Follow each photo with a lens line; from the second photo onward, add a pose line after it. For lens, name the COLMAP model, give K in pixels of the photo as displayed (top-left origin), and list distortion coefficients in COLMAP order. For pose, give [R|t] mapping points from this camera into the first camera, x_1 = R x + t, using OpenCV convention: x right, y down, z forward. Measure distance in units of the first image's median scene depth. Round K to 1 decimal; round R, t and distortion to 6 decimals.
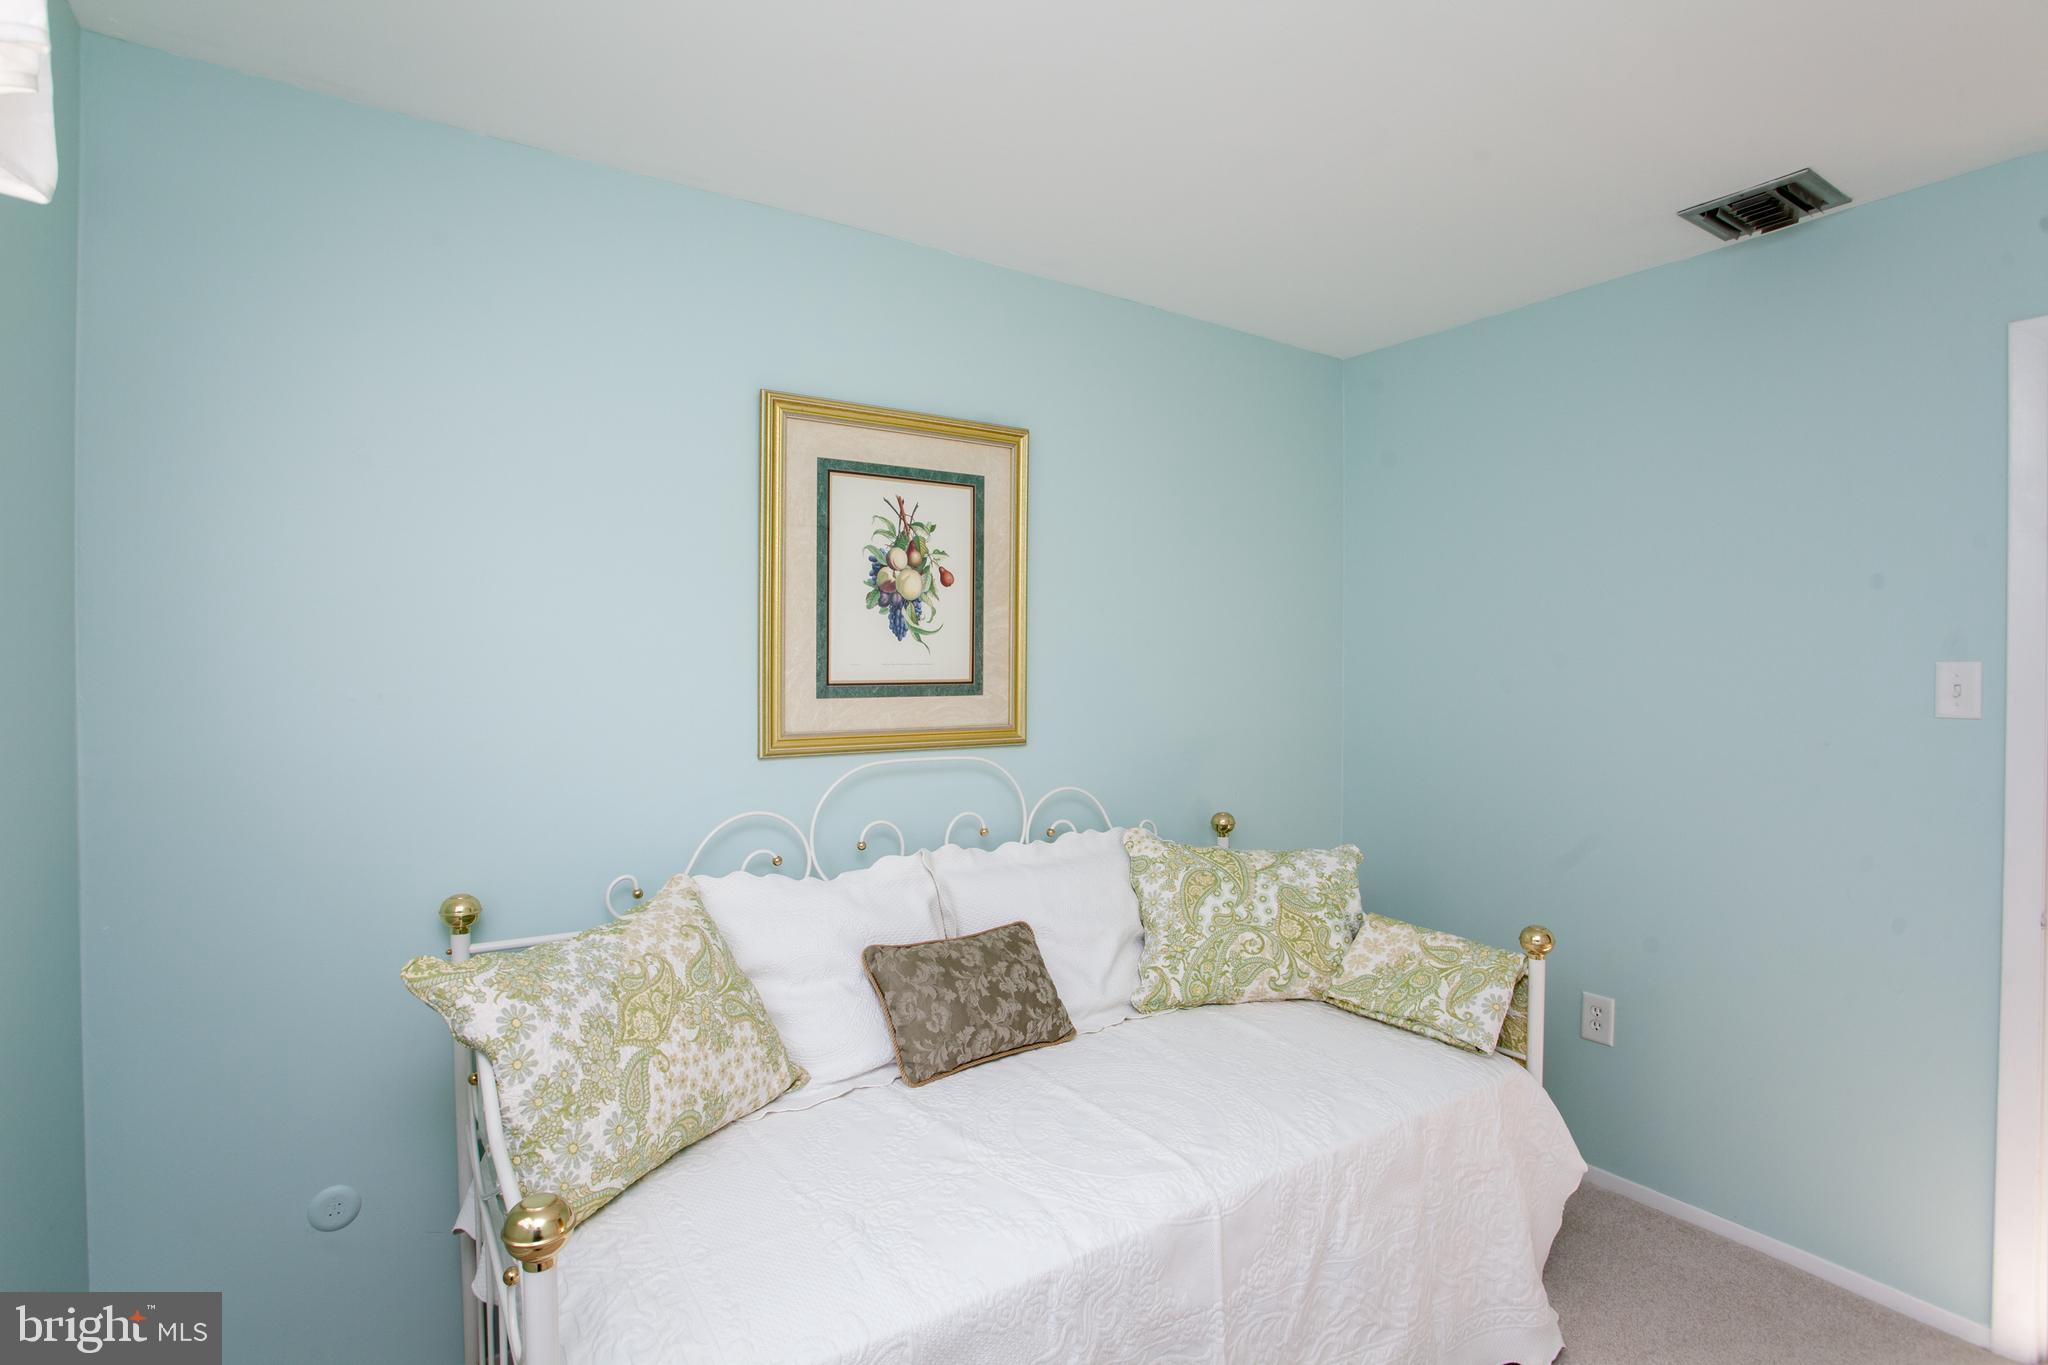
lens RADIAL K [[997.9, 0, 1027.2], [0, 997.9, 677.2], [0, 0, 1]] dist [-0.049150, 0.014784]
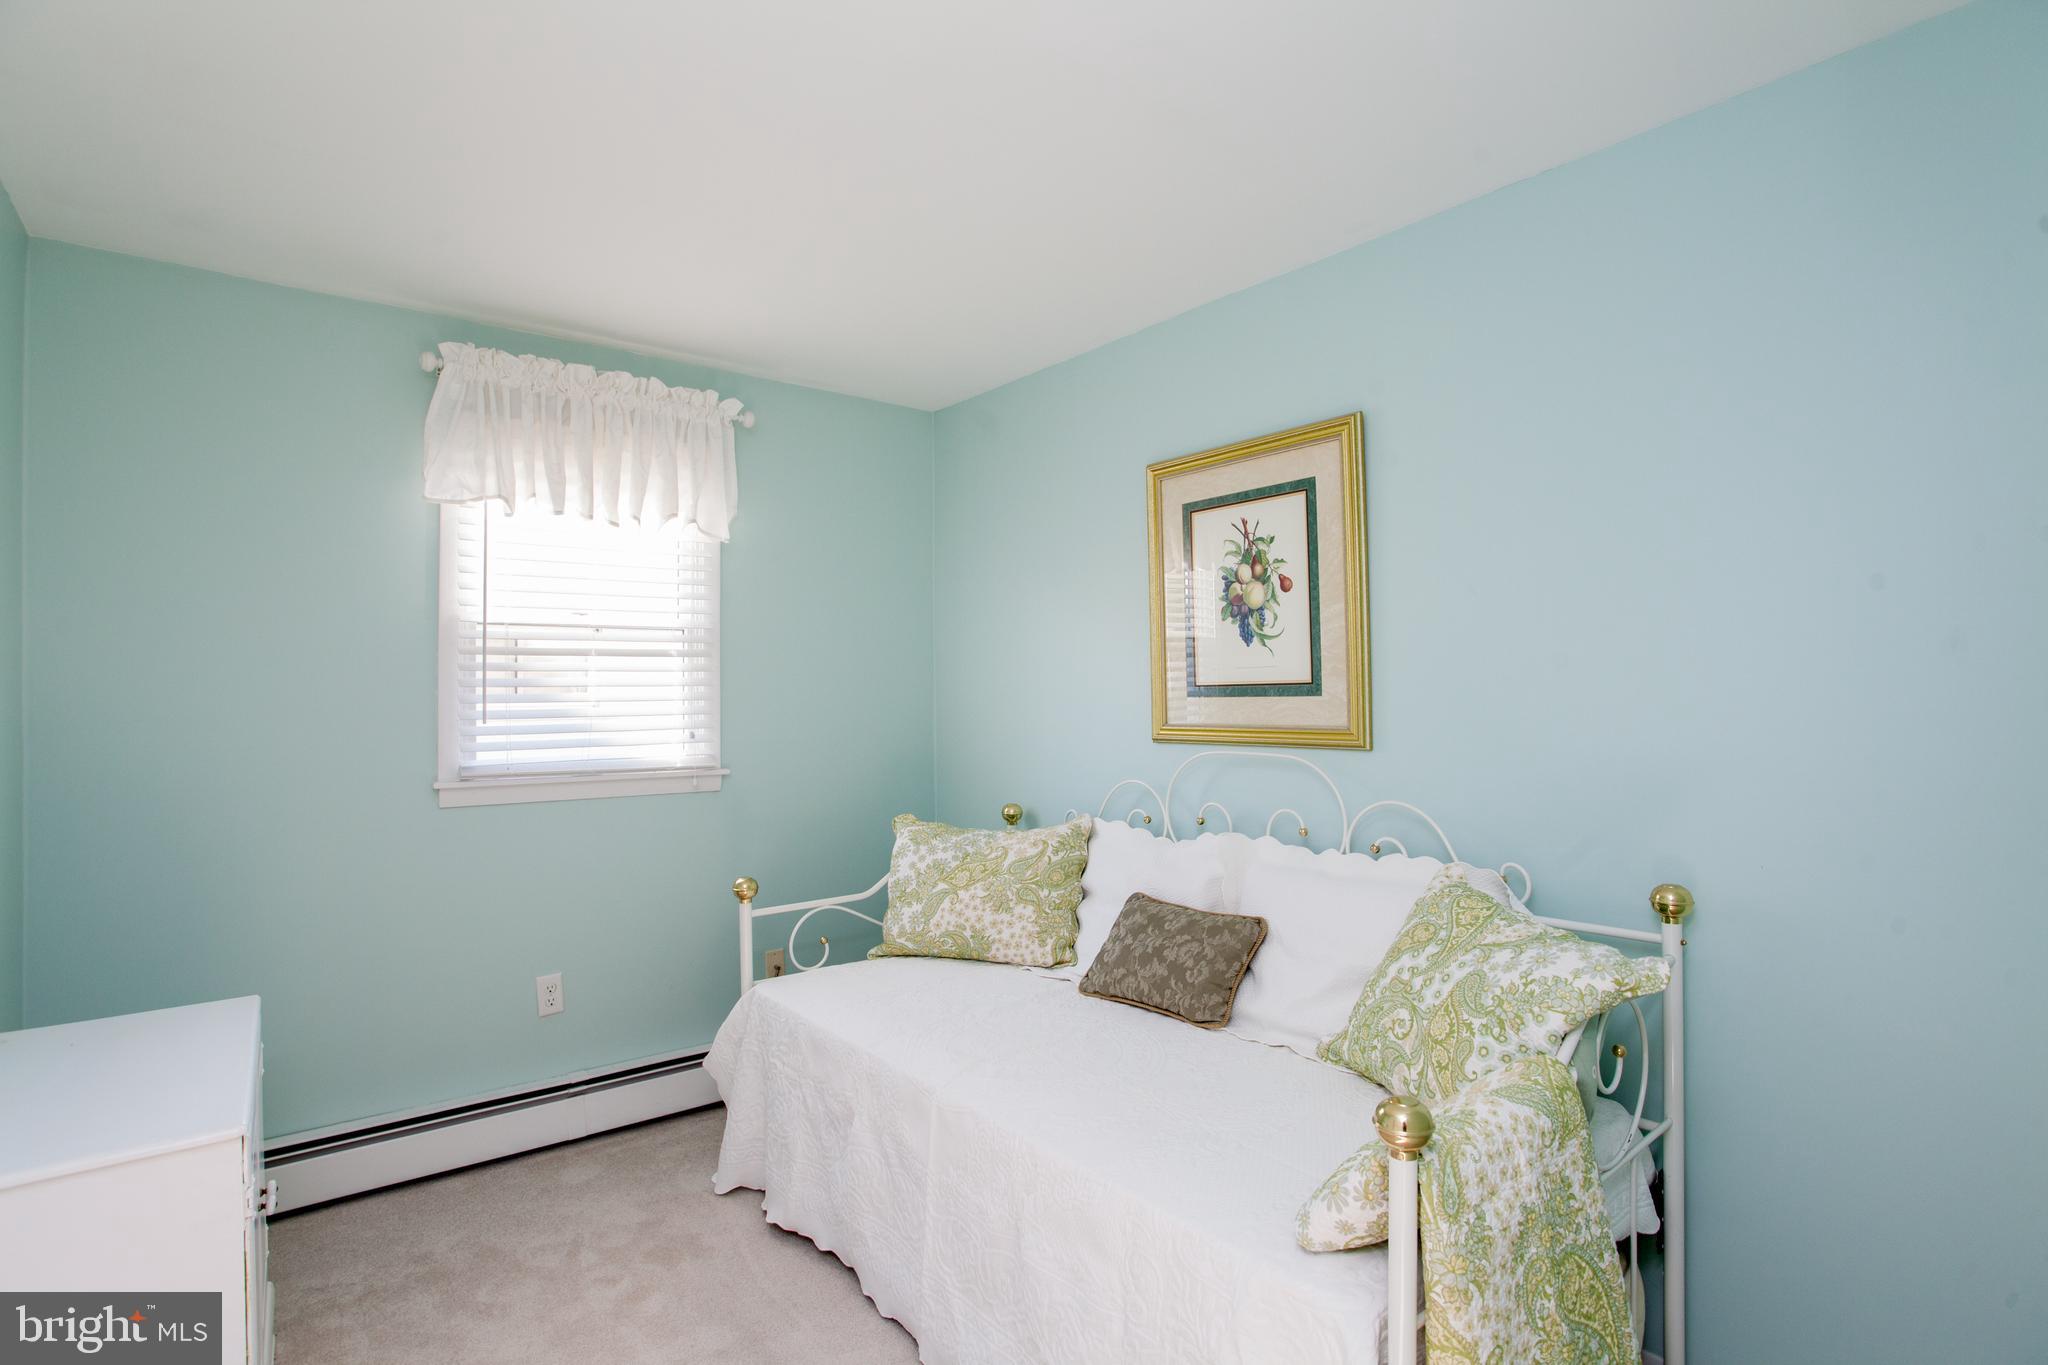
lens RADIAL K [[997.9, 0, 1026.9], [0, 997.9, 676.2], [0, 0, 1]] dist [-0.049150, 0.014784]
pose [[0.094394, -0.017229, -0.995386, 0.956418], [0.000896, 0.999851, -0.017221, 0.015674], [0.995534, 0.000734, 0.094396, 0.647591]]
